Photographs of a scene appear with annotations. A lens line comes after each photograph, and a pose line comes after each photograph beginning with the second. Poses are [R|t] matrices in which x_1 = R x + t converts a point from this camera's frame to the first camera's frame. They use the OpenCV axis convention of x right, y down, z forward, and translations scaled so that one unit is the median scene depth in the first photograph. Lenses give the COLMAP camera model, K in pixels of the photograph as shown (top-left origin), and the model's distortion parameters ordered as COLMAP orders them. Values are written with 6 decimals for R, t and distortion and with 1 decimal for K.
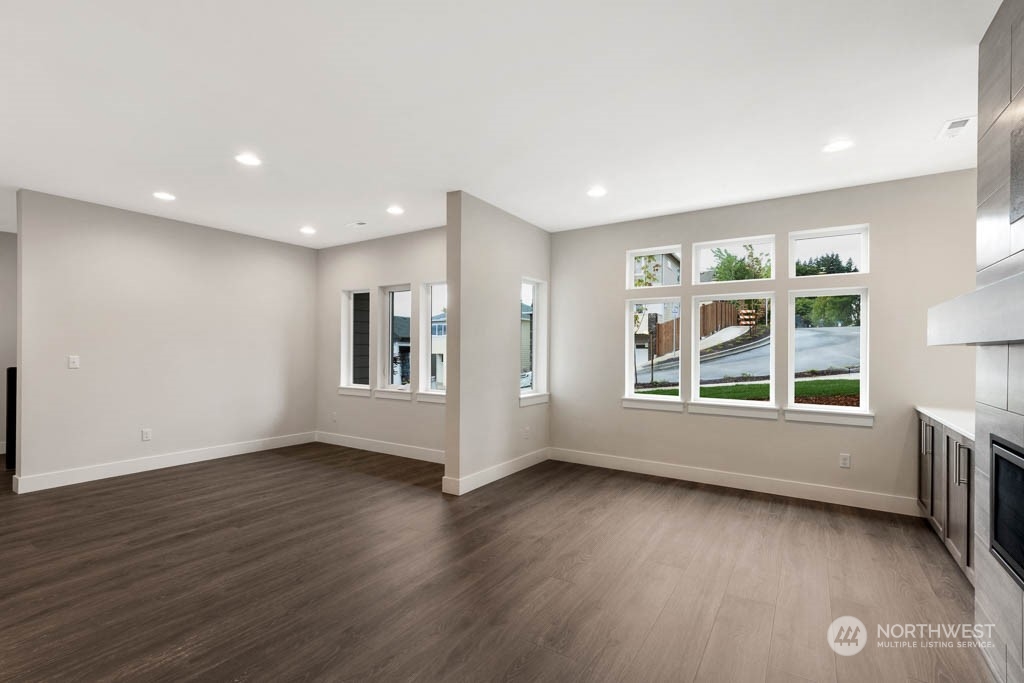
lens RADIAL K [[464.1, 0, 513.8], [0, 464.1, 357.4], [0, 0, 1]] dist [0.008981, -0.000909]
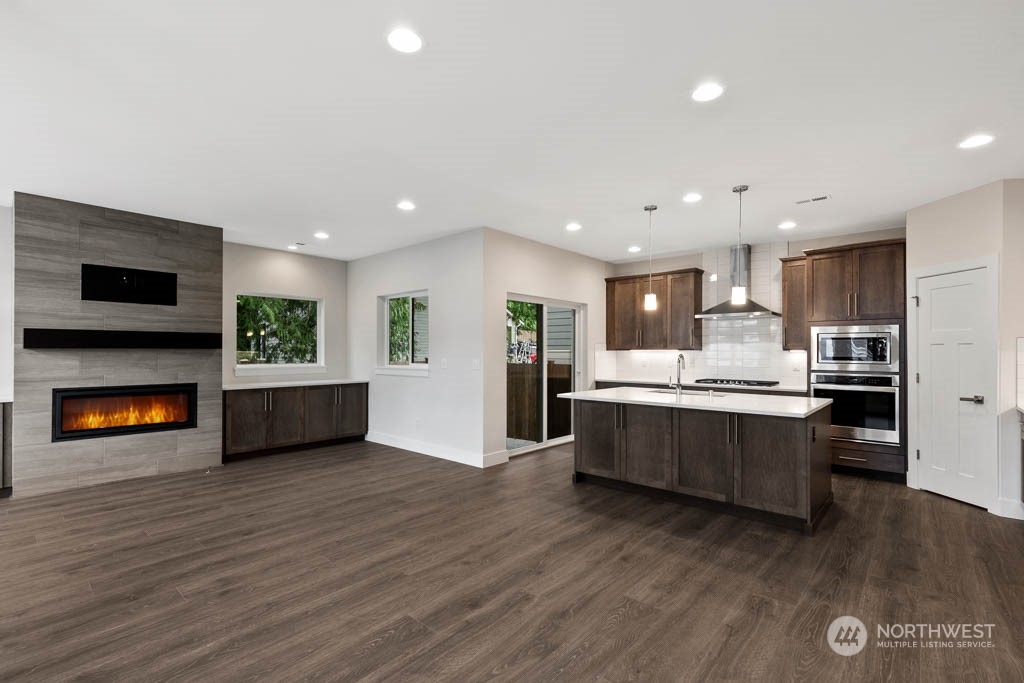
lens RADIAL K [[464.1, 0, 509.5], [0, 464.1, 347.2], [0, 0, 1]] dist [0.008981, -0.000909]
pose [[-0.987813, -0.004645, 0.155579, -0.826668], [-0.003030, 0.999939, 0.010616, -0.033222], [-0.155618, 0.010016, -0.987766, 1.616148]]
